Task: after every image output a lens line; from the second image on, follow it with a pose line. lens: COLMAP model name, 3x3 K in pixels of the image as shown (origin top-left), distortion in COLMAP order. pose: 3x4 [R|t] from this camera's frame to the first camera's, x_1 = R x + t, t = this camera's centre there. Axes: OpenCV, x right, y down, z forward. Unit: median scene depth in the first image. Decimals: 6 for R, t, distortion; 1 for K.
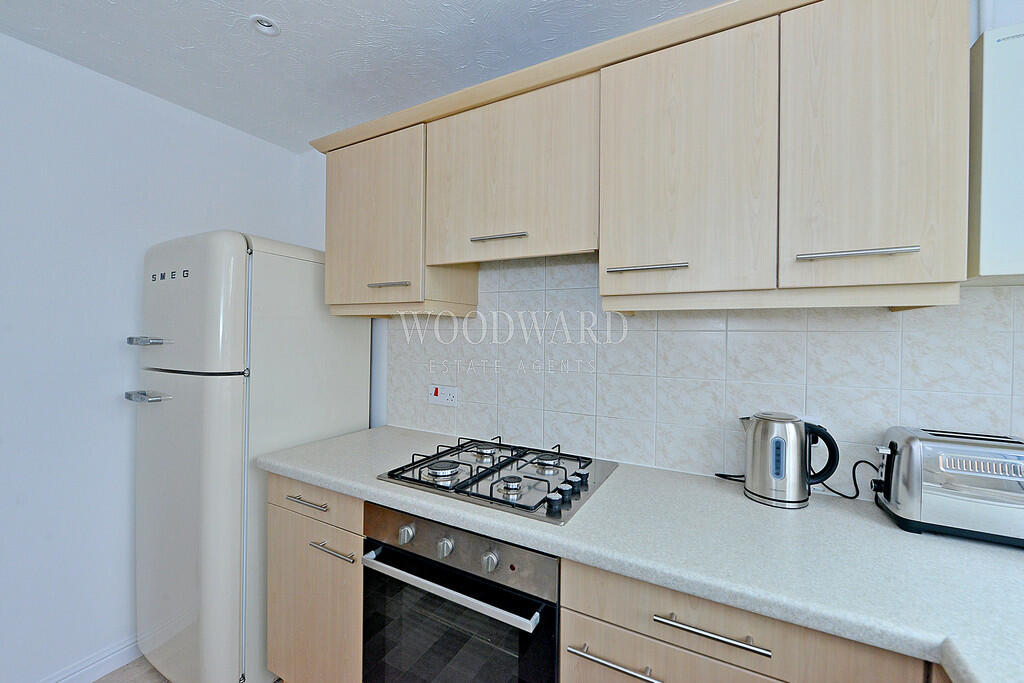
lens RADIAL K [[400.9, 0, 517.7], [0, 400.9, 341.9], [0, 0, 1]] dist [-0.001623, -0.000256]
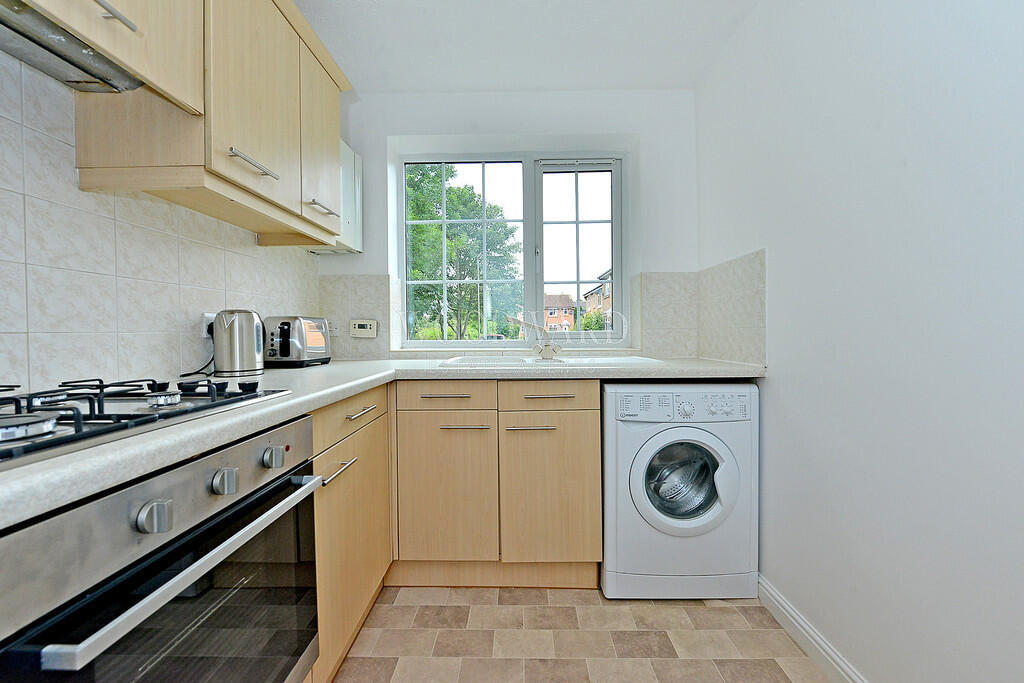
lens RADIAL K [[400.9, 0, 514.4], [0, 400.9, 337.1], [0, 0, 1]] dist [-0.001623, -0.000256]
pose [[-0.444516, -0.032490, 0.895182, -0.775655], [0.001196, 0.999320, 0.036864, 0.188917], [-0.895770, 0.017457, -0.444175, 0.666480]]
